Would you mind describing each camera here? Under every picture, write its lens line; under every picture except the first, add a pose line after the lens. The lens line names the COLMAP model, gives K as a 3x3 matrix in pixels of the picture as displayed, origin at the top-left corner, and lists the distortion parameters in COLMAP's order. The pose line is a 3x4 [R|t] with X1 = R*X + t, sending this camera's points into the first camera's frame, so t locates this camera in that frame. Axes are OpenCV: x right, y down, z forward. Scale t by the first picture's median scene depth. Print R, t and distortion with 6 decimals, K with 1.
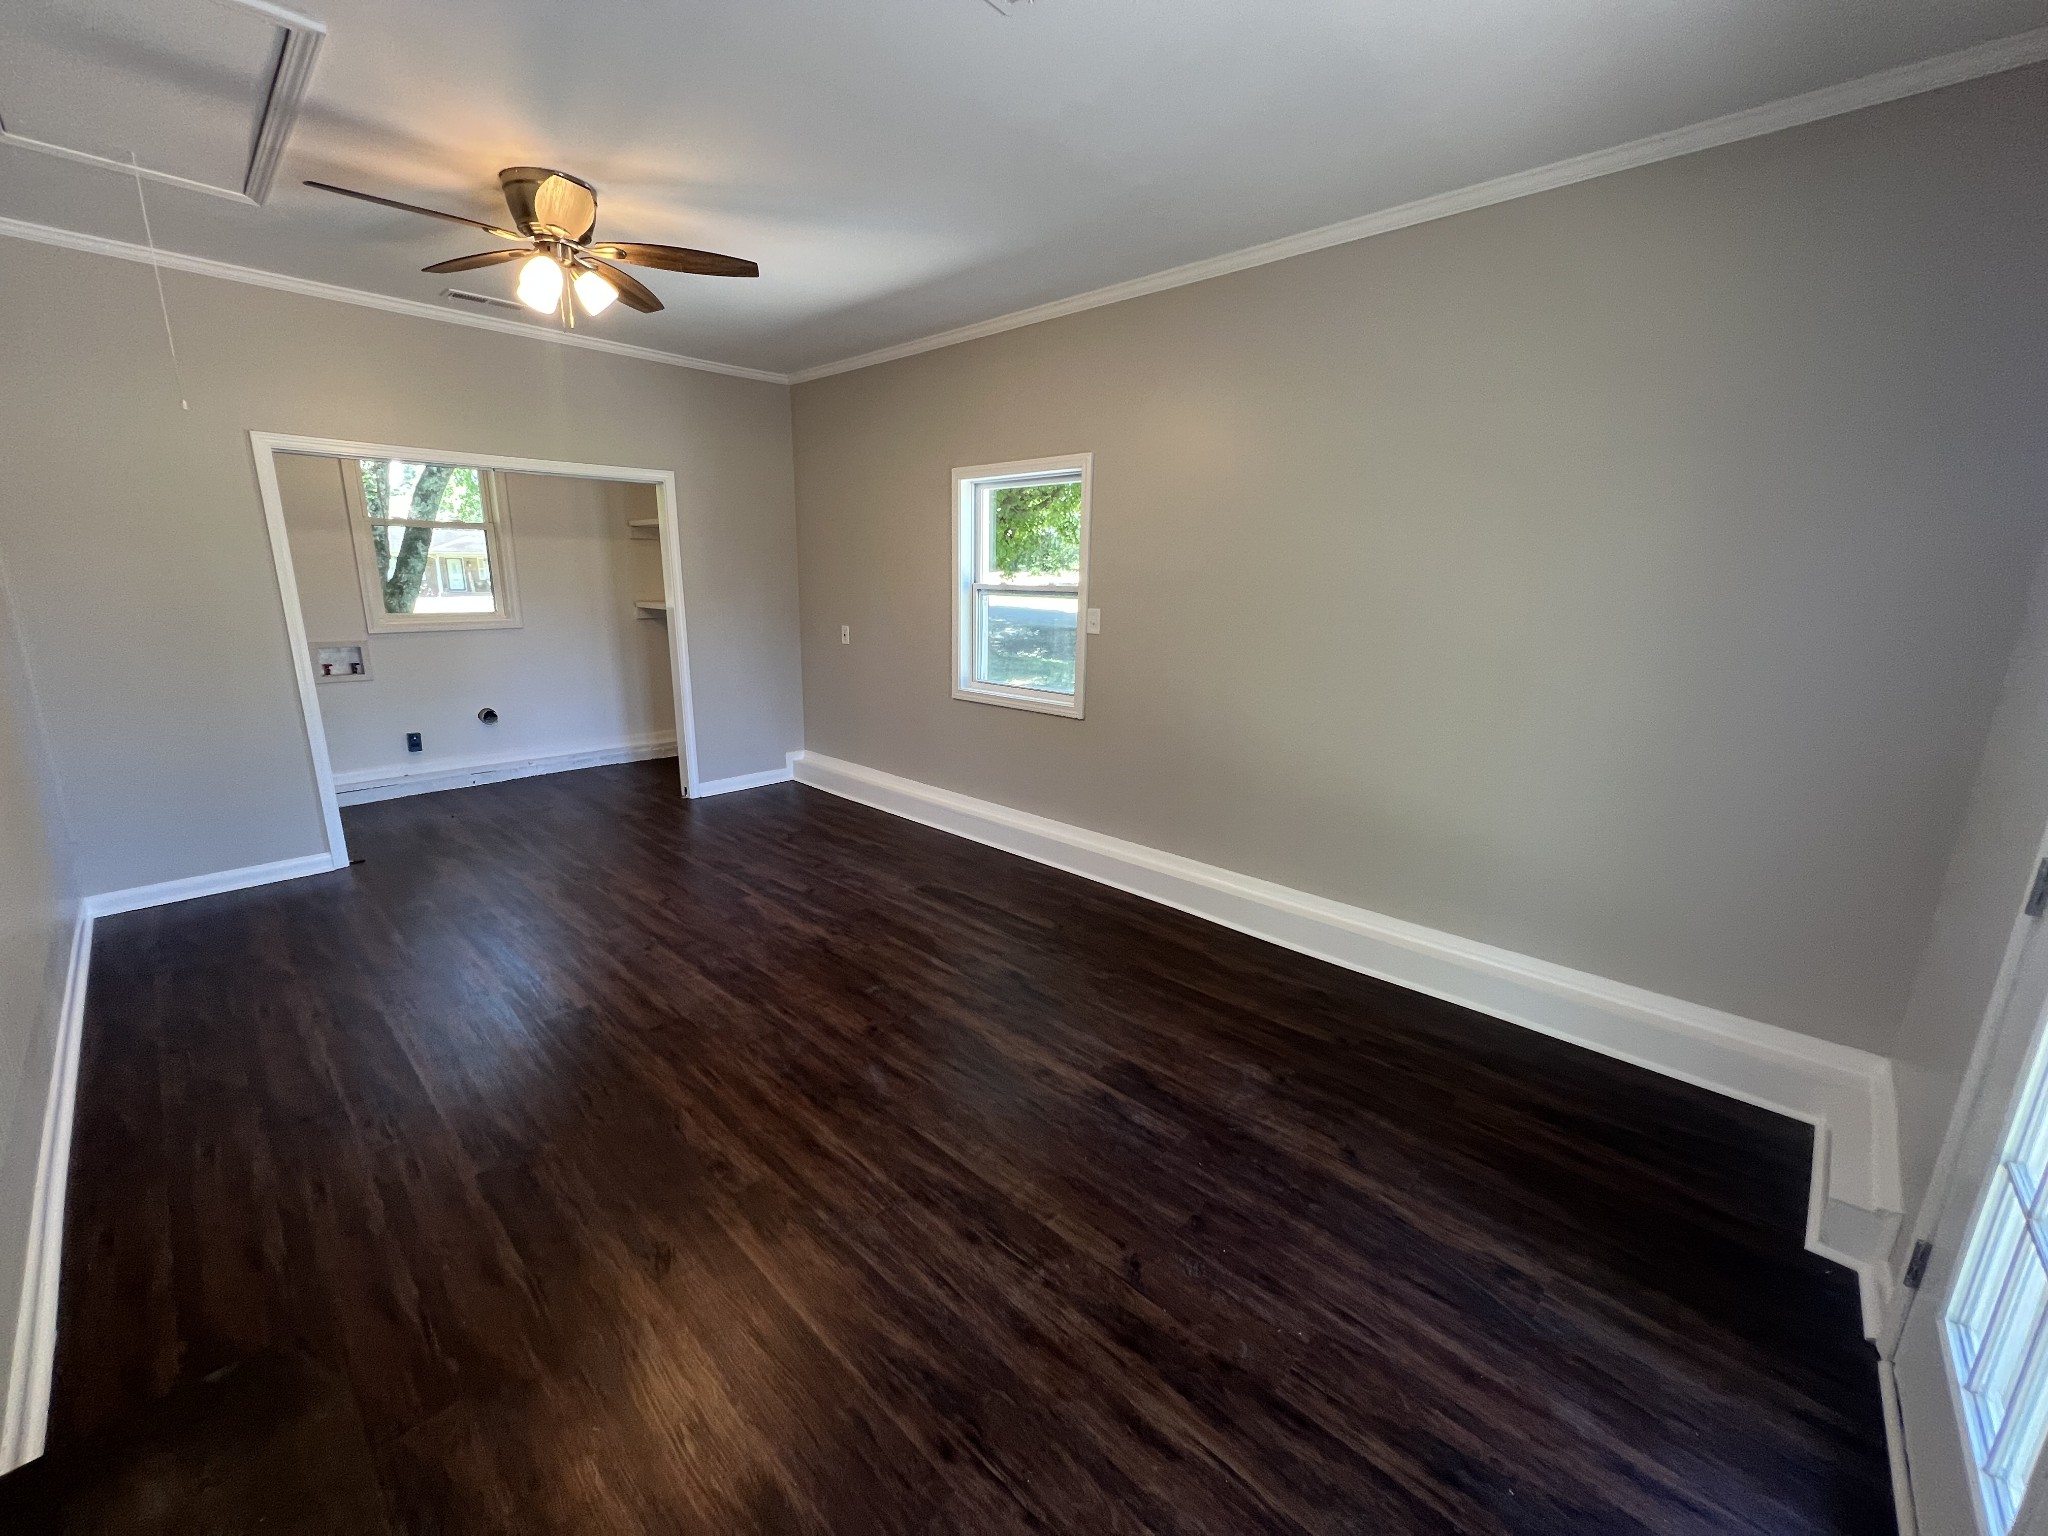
lens RADIAL K [[817.0, 0, 1021.7], [0, 817.0, 767.8], [0, 0, 1]] dist [-0.003235, 0.000877]
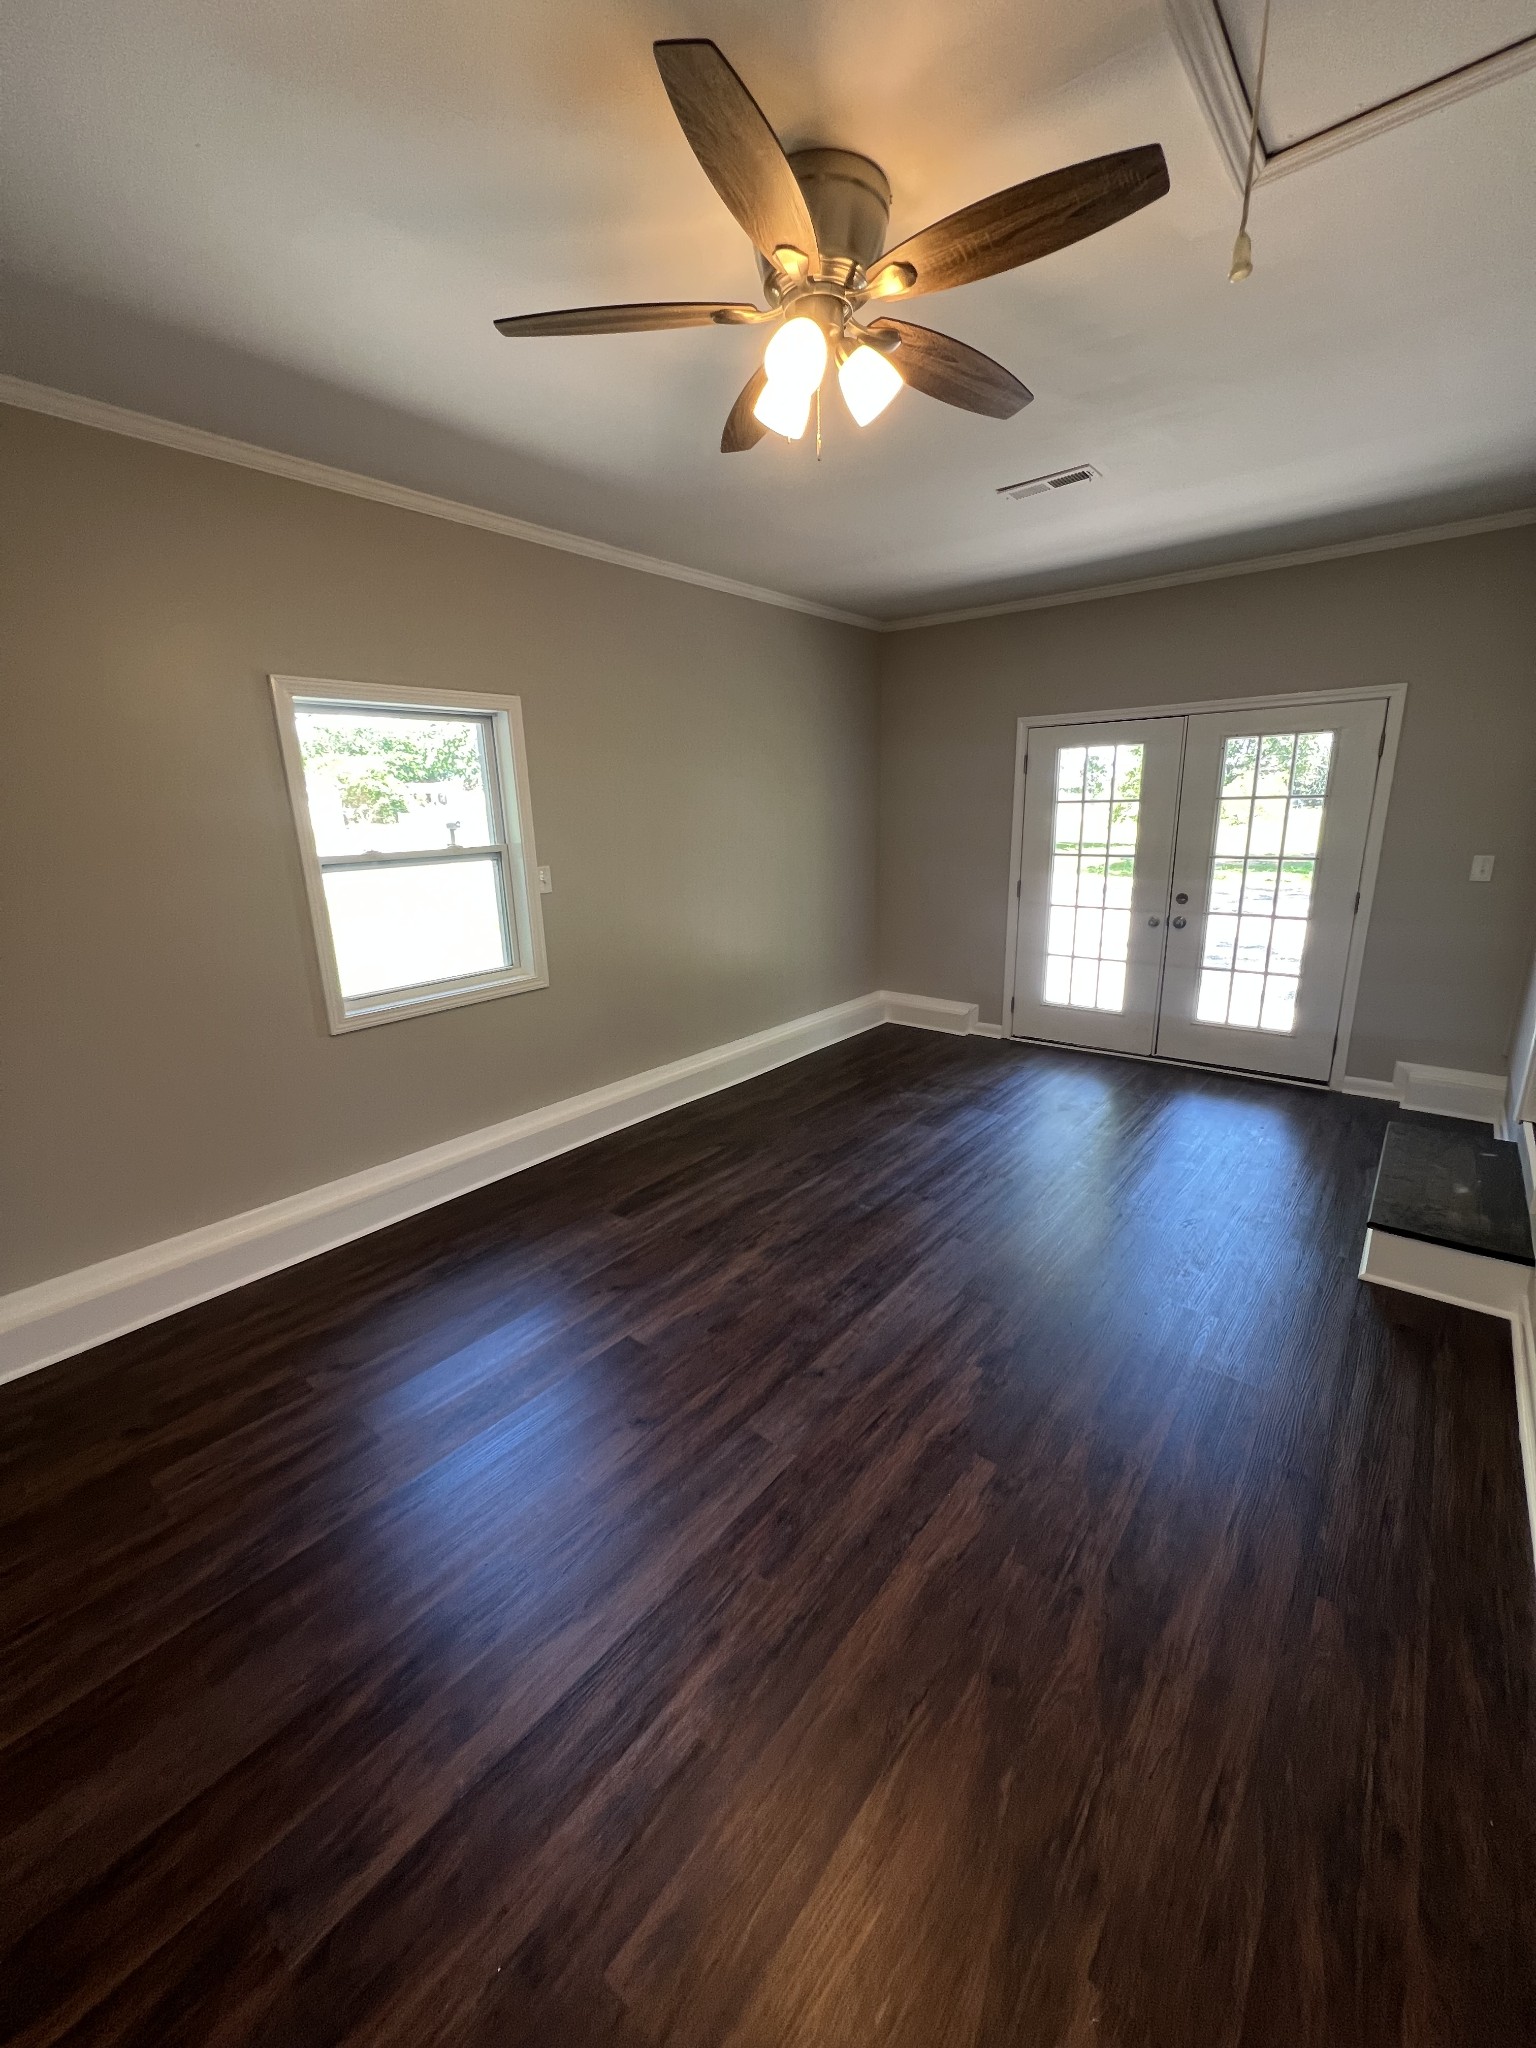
lens RADIAL K [[817.0, 0, 768.0], [0, 817.0, 1024.0], [0, 0, 1]] dist [-0.003235, 0.000877]
pose [[-0.074818, -0.274304, 0.958728, -1.004488], [0.253678, 0.924558, 0.284325, -0.262383], [-0.964391, 0.264481, 0.000411, 0.919444]]
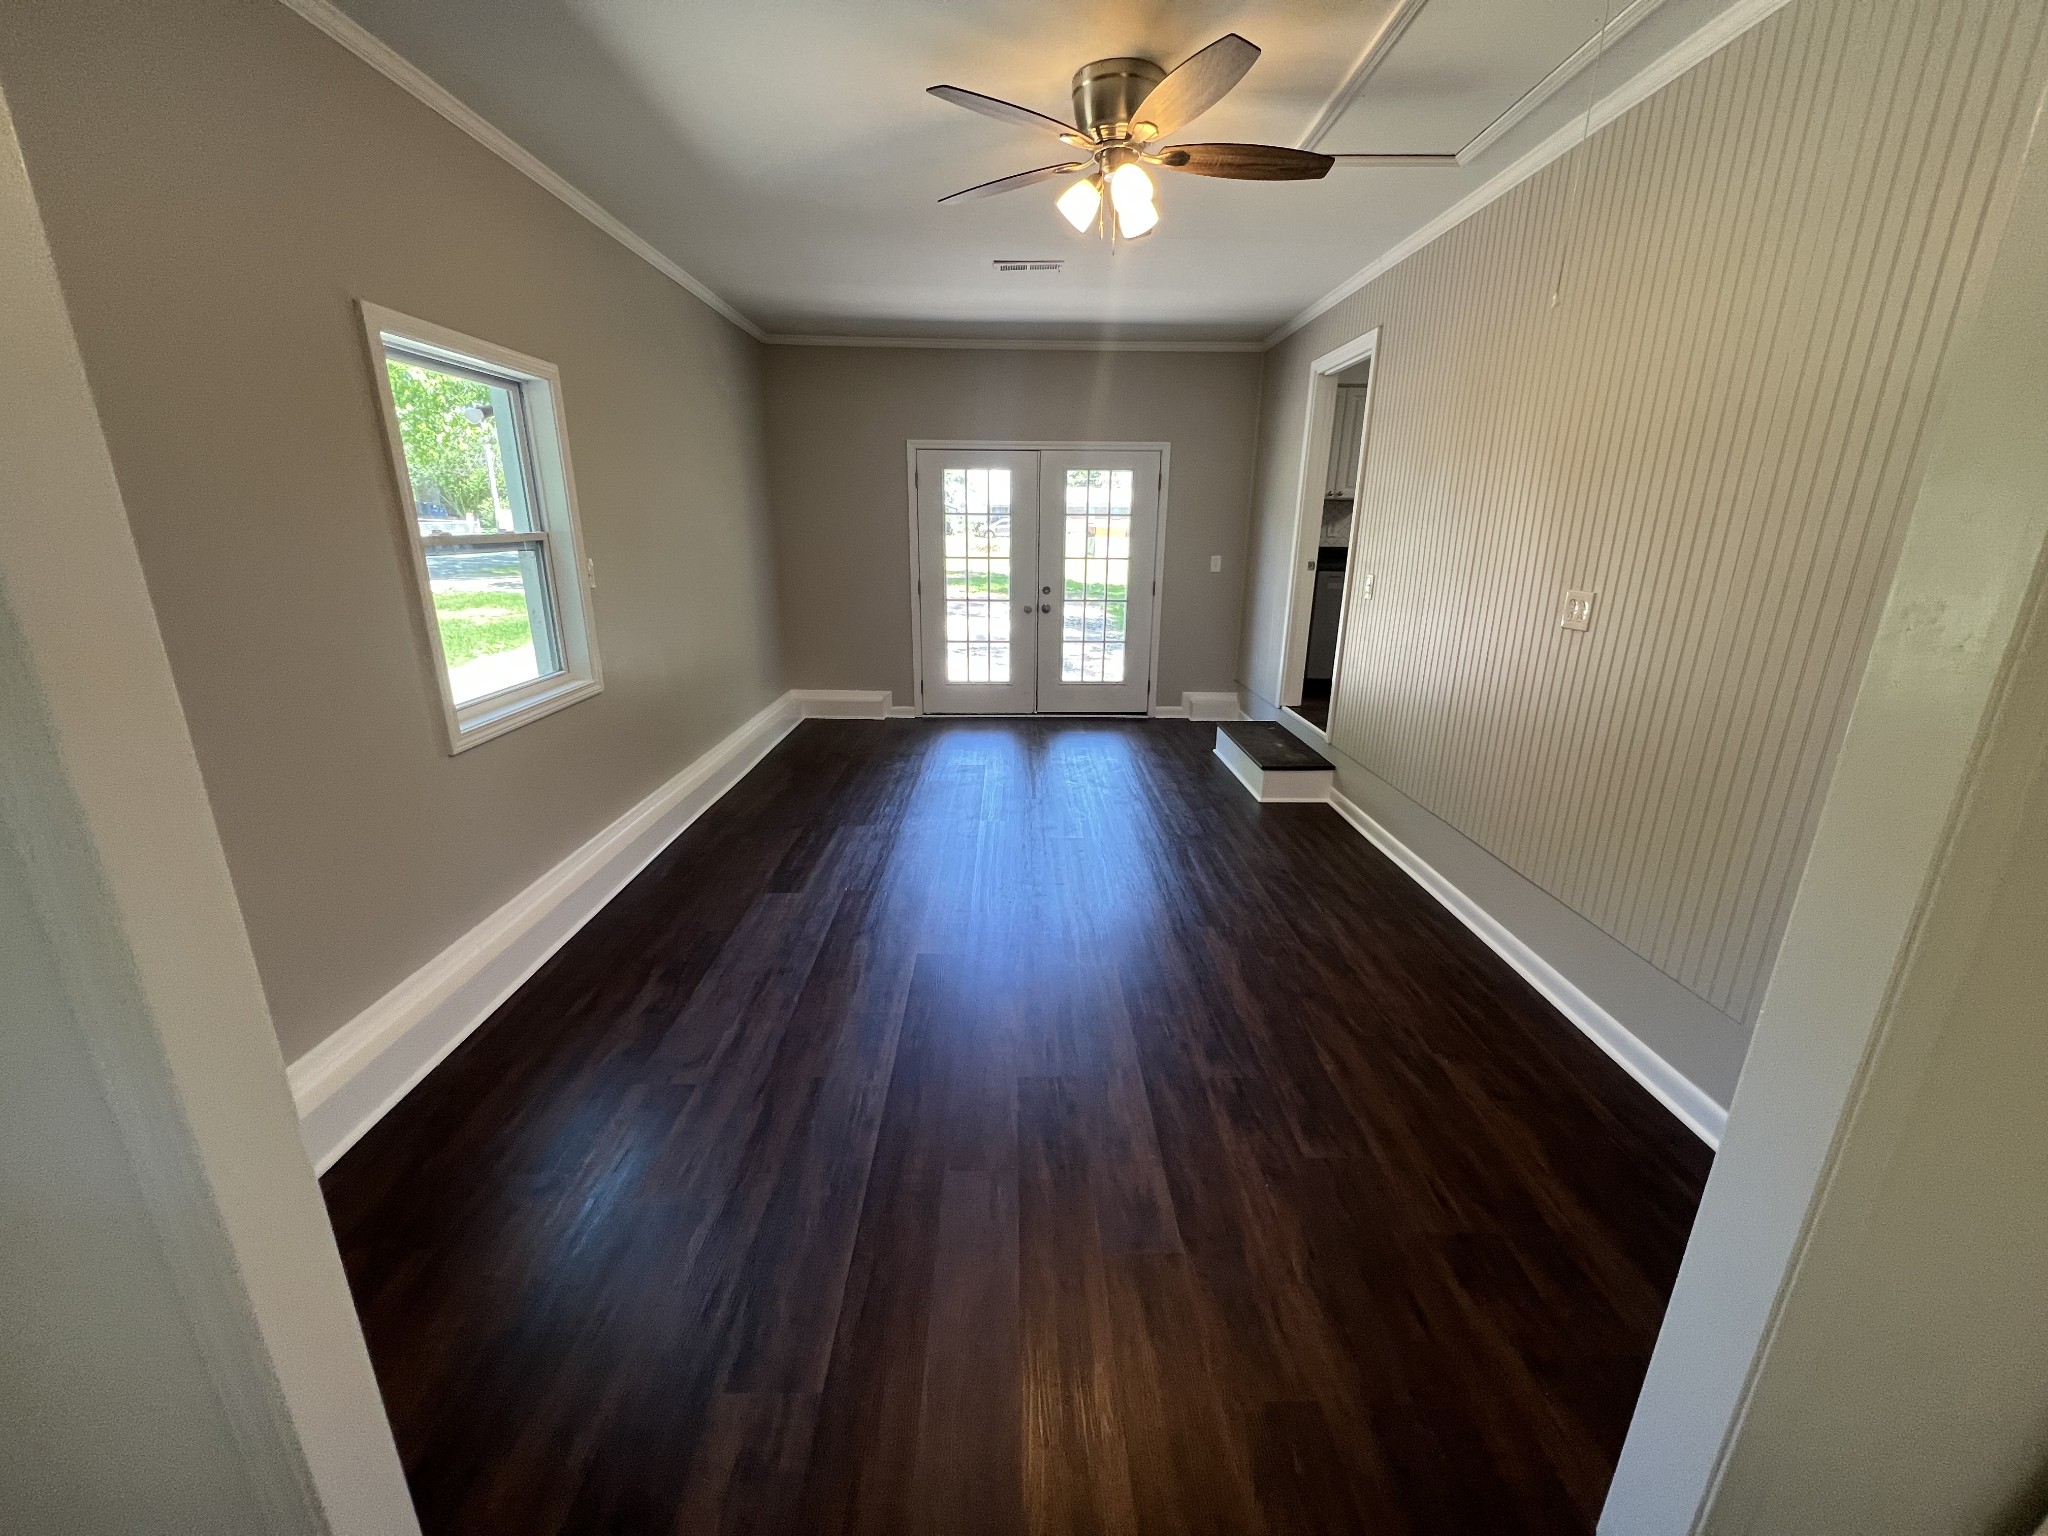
lens RADIAL K [[817.0, 0, 1021.7], [0, 817.0, 767.8], [0, 0, 1]] dist [-0.003235, 0.000877]
pose [[-0.694860, -0.229462, 0.681555, -0.980078], [0.145865, 0.883059, 0.446015, -0.362173], [-0.704197, 0.409333, -0.580132, 1.453670]]
